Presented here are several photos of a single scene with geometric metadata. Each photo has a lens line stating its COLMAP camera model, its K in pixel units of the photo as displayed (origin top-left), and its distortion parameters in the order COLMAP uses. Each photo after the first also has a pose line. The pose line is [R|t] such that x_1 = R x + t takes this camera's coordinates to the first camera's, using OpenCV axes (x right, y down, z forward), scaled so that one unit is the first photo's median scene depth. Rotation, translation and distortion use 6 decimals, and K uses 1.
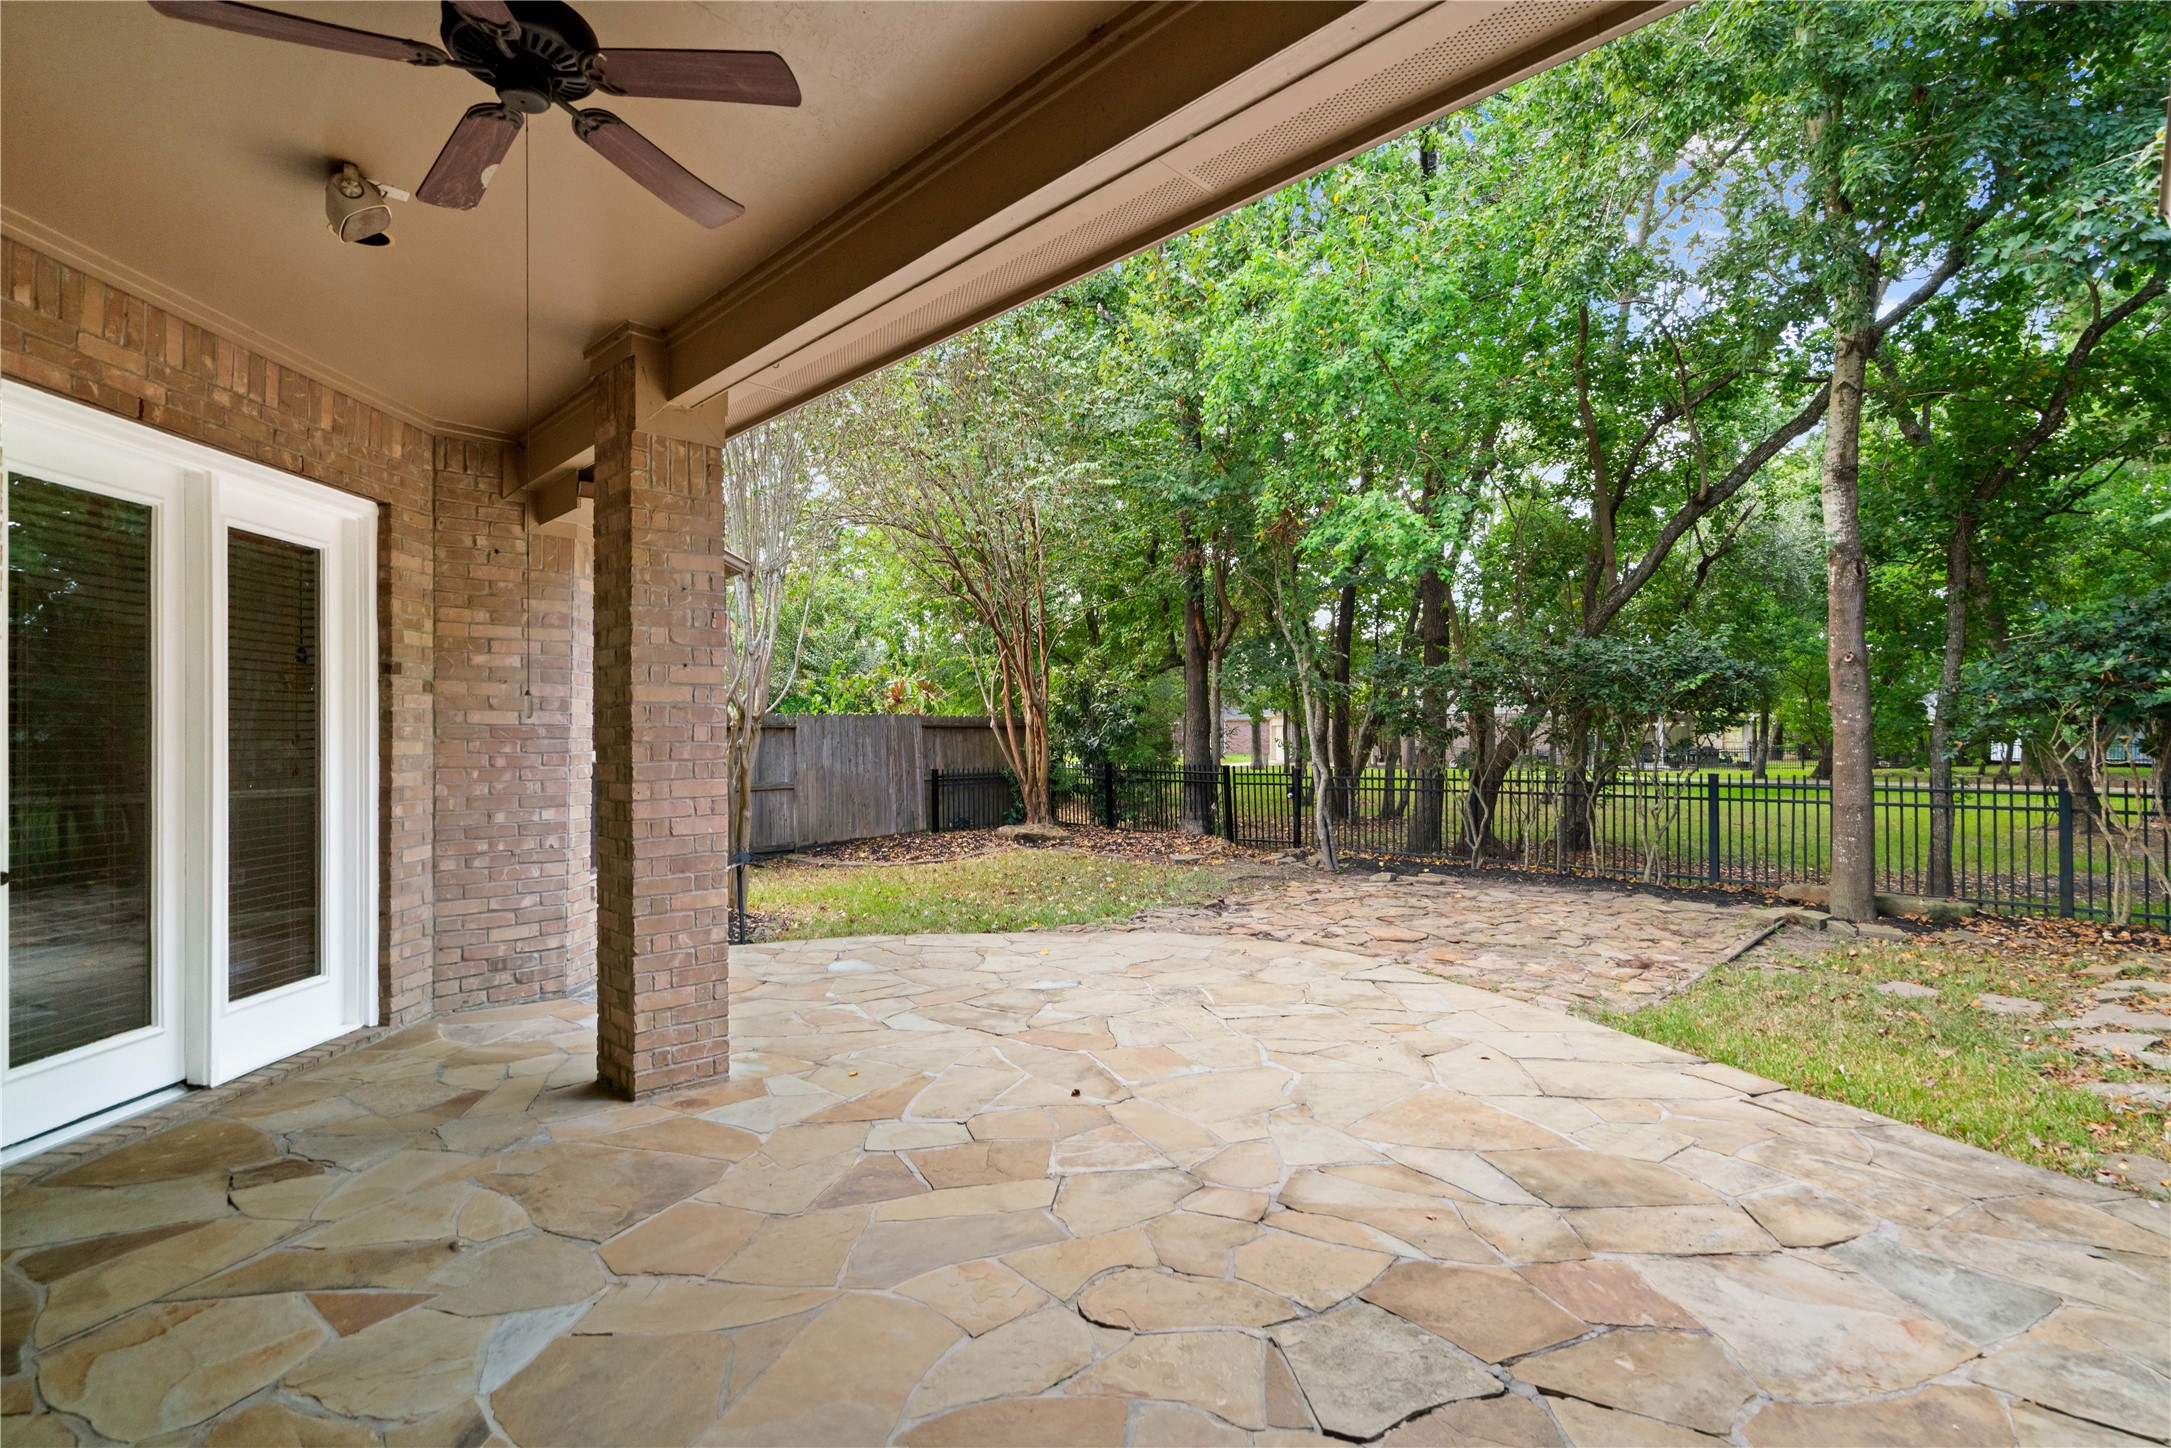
lens RADIAL K [[1006.2, 0, 1079.8], [0, 1006.2, 730.0], [0, 0, 1]] dist [-0.001292, 0.000406]
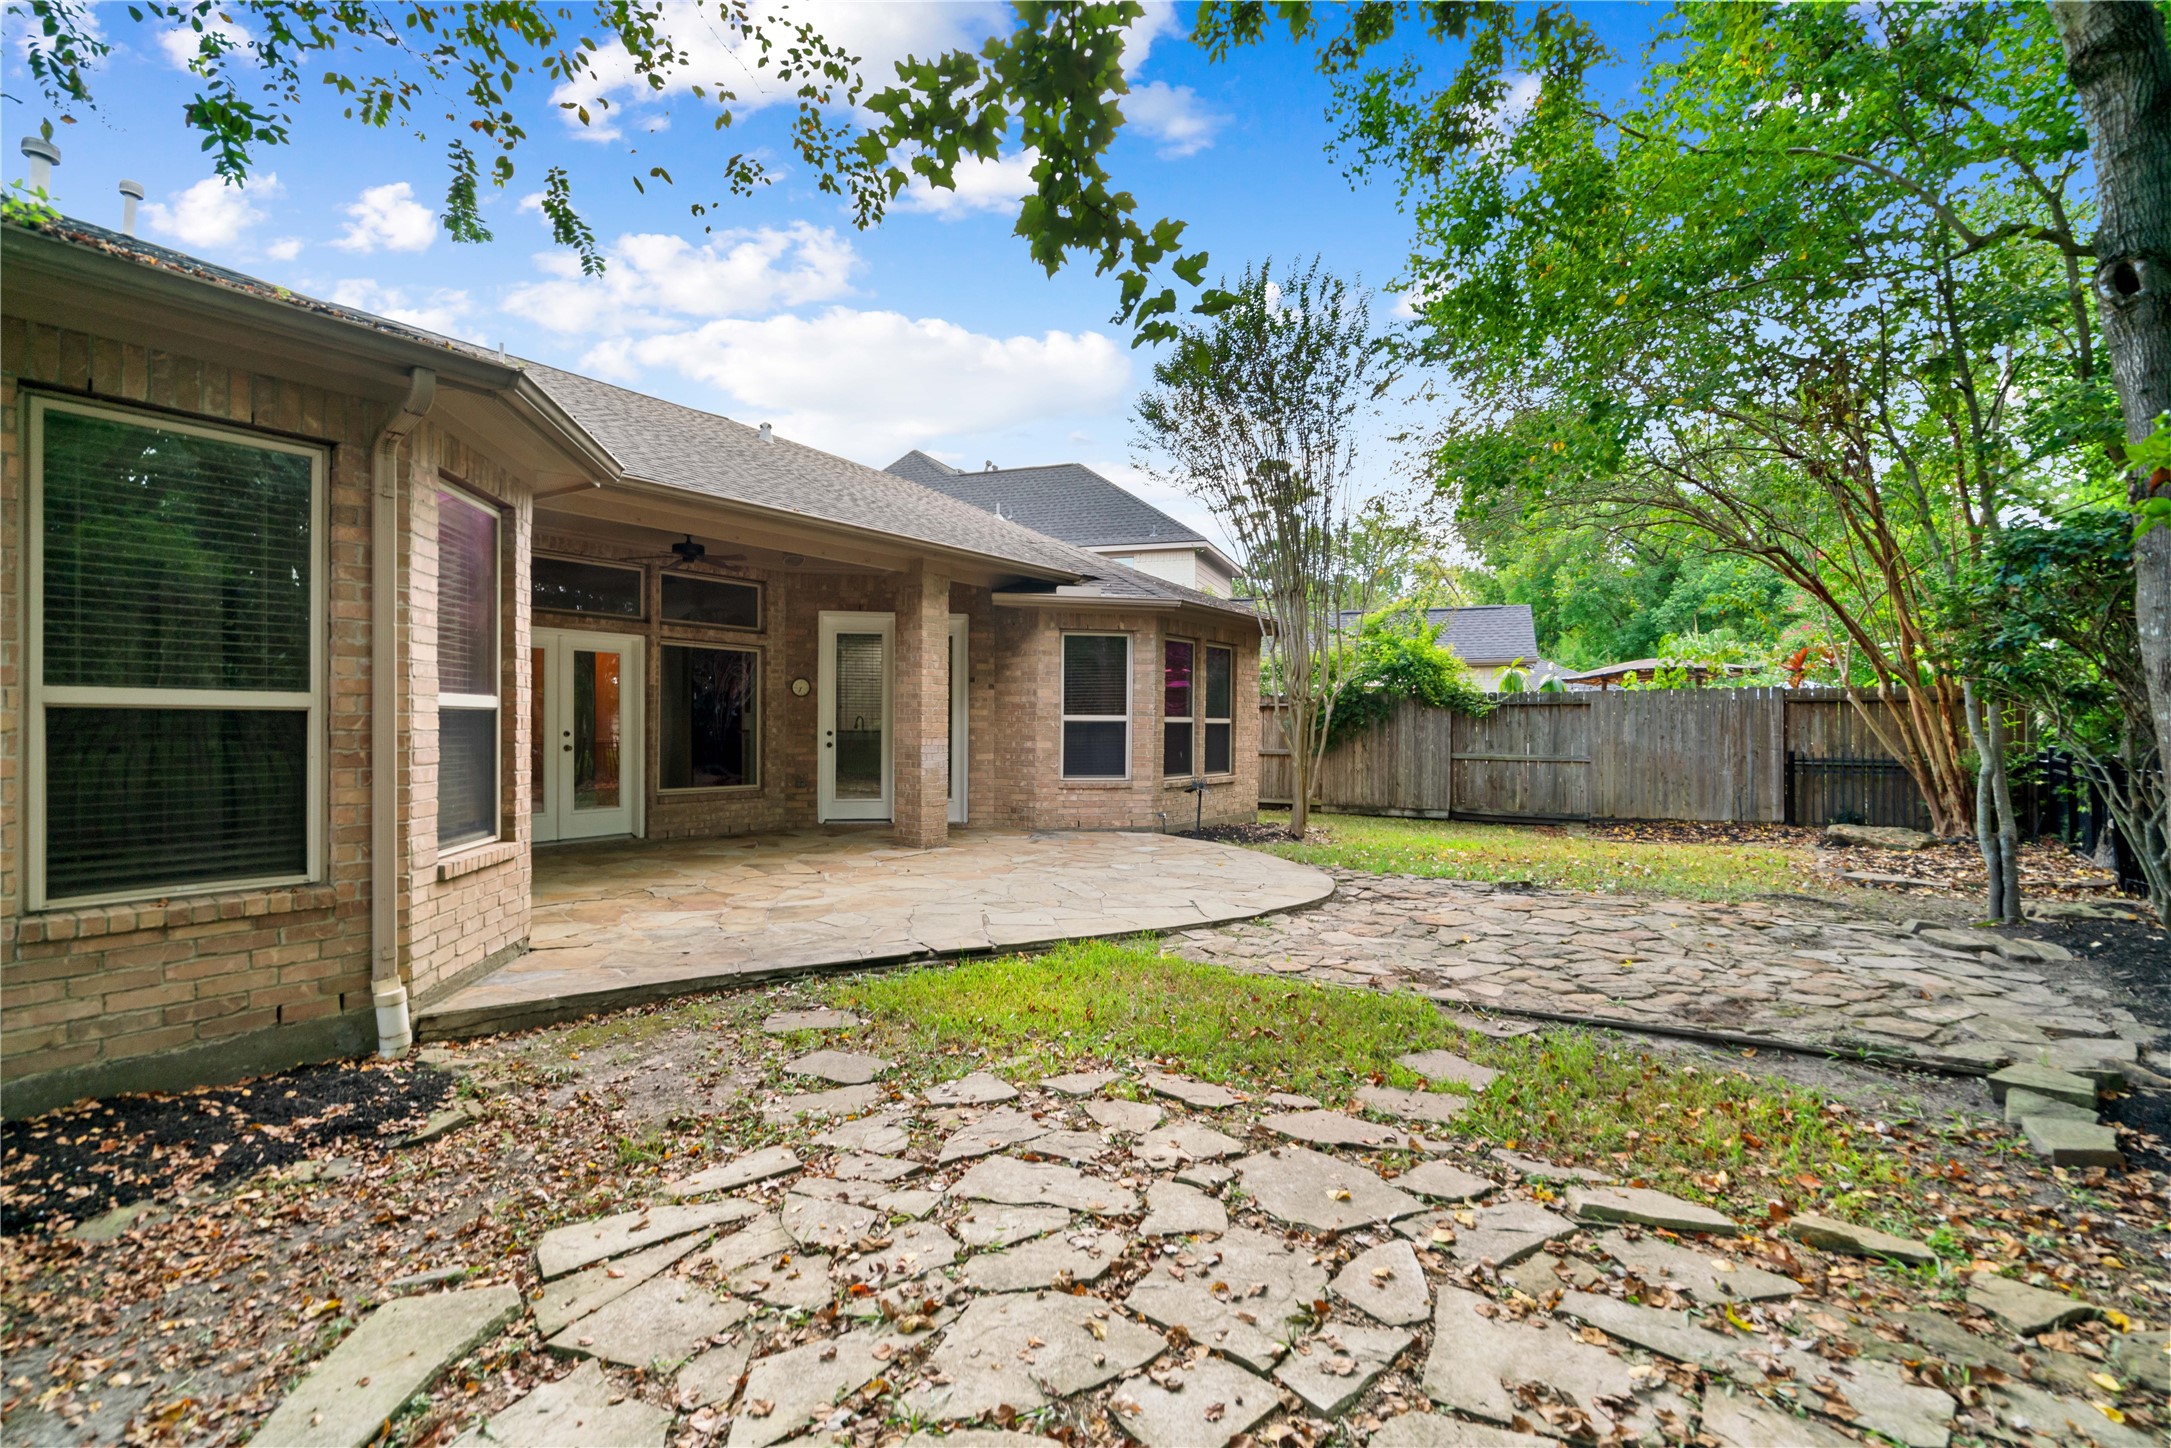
lens RADIAL K [[1026.6, 0, 1085.5], [0, 1026.6, 724.0], [0, 0, 1]] dist [0.000312, 0.000286]
pose [[0.182084, 0.003617, -0.983276, 0.642635], [0.001596, 0.999991, 0.003974, 0.013108], [0.983282, -0.002293, 0.182077, 0.284854]]
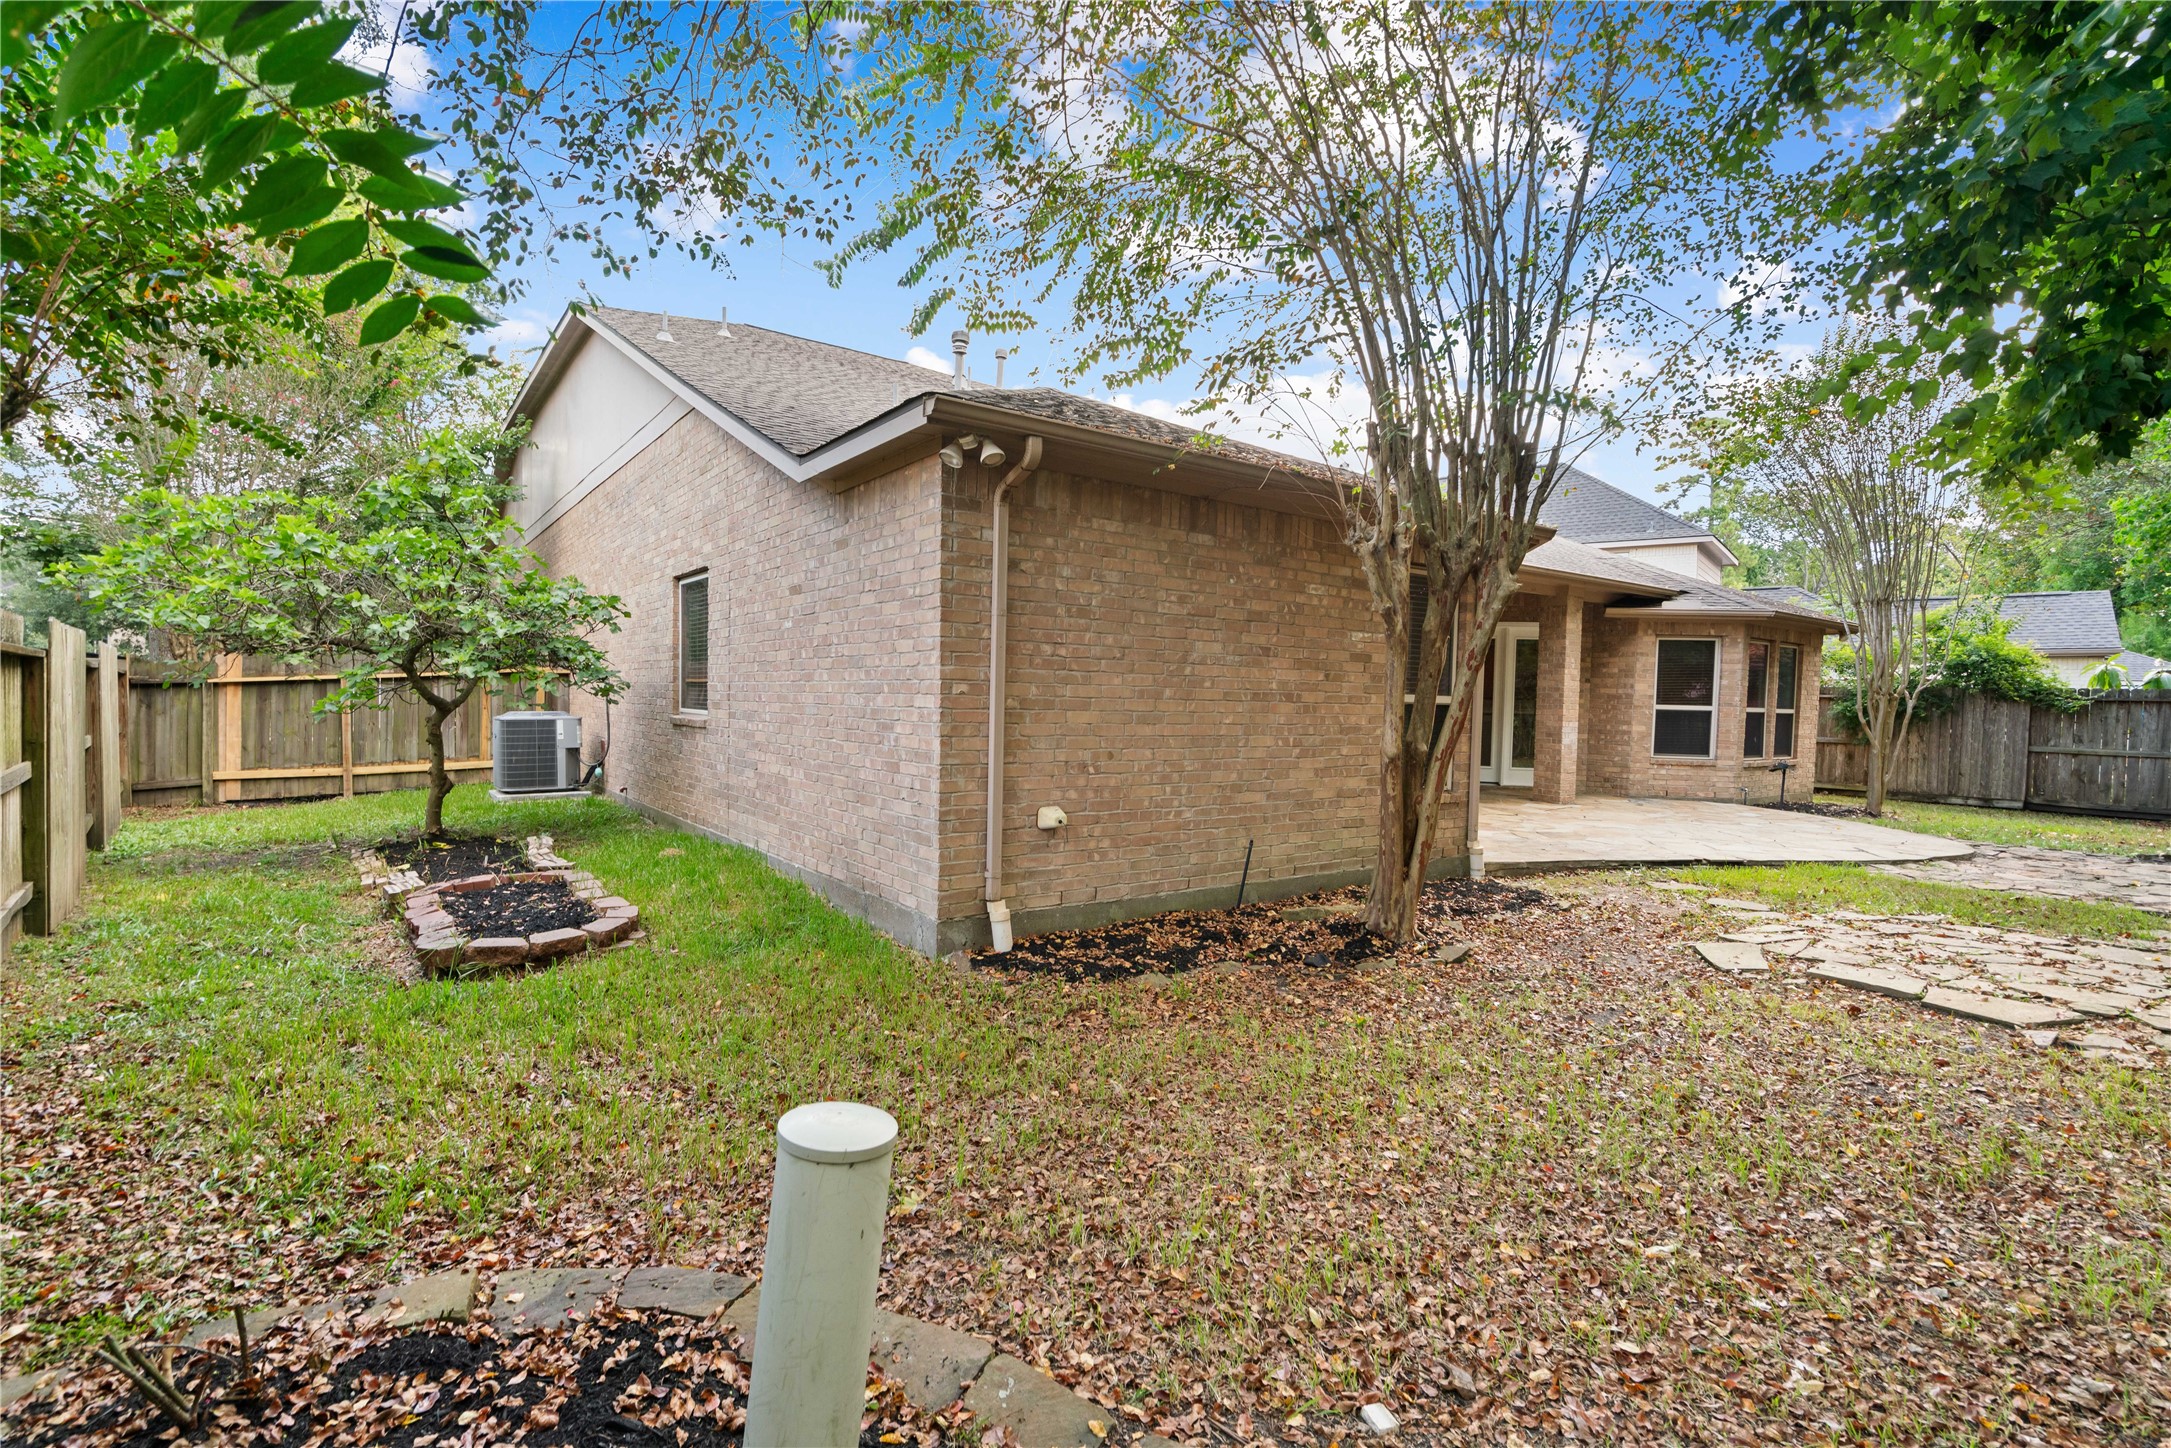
lens RADIAL K [[1006.2, 0, 1079.8], [0, 1006.2, 730.0], [0, 0, 1]] dist [-0.001292, 0.000406]
pose [[-0.169597, 0.031694, -0.985004, 0.910191], [-0.014663, 0.999291, 0.034679, 0.007887], [0.985404, 0.020324, -0.169012, 0.022032]]
